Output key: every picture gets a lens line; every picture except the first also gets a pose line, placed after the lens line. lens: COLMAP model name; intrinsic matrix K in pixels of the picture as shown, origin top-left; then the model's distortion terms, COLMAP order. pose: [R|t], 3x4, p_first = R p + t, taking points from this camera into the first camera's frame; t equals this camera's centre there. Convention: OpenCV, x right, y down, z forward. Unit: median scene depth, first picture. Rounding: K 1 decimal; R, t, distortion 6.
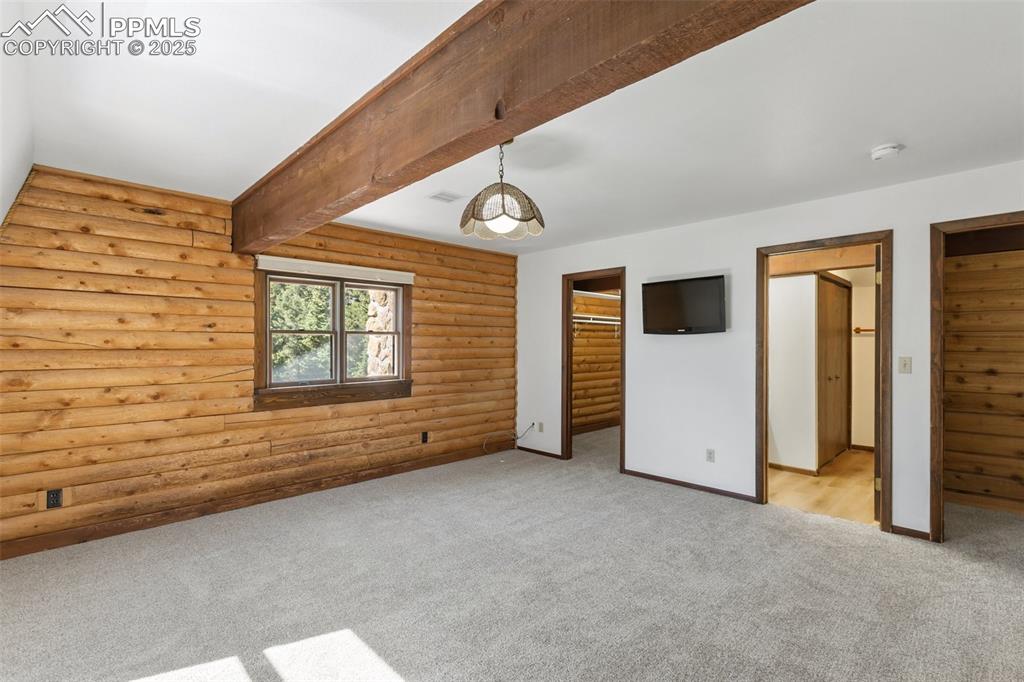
lens RADIAL K [[467.0, 0, 516.1], [0, 467.0, 344.4], [0, 0, 1]] dist [0.019008, 0.000547]
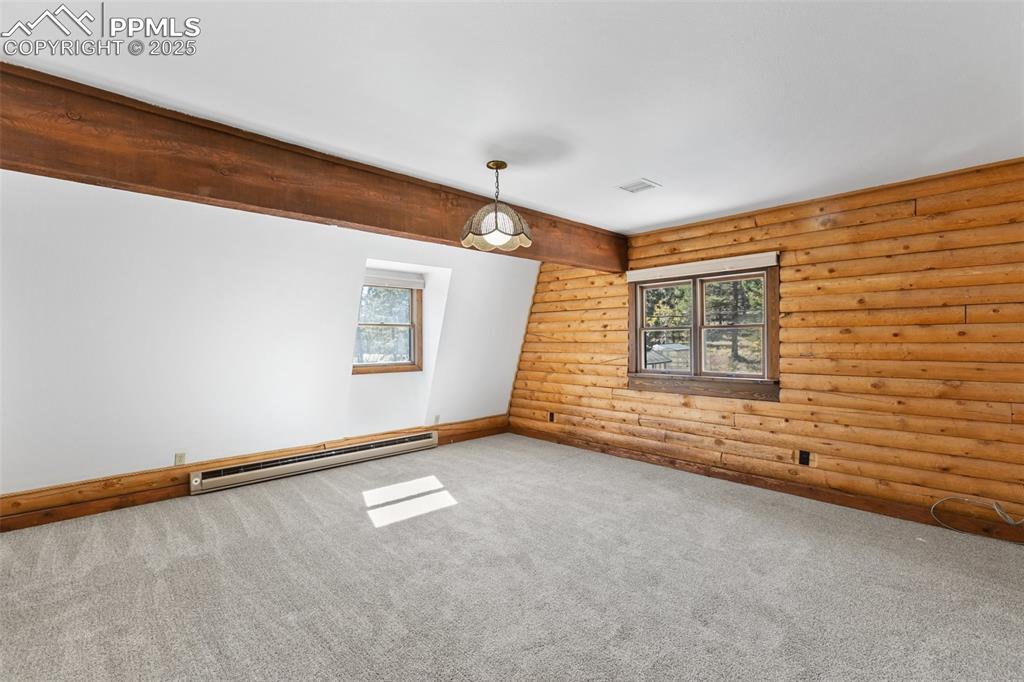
lens RADIAL K [[467.0, 0, 516.2], [0, 467.0, 338.2], [0, 0, 1]] dist [0.019008, 0.000547]
pose [[-0.006178, 0.003314, -0.999975, 0.633784], [0.007875, 0.999964, 0.003265, -0.007575], [0.999950, -0.007855, -0.006204, 0.566165]]
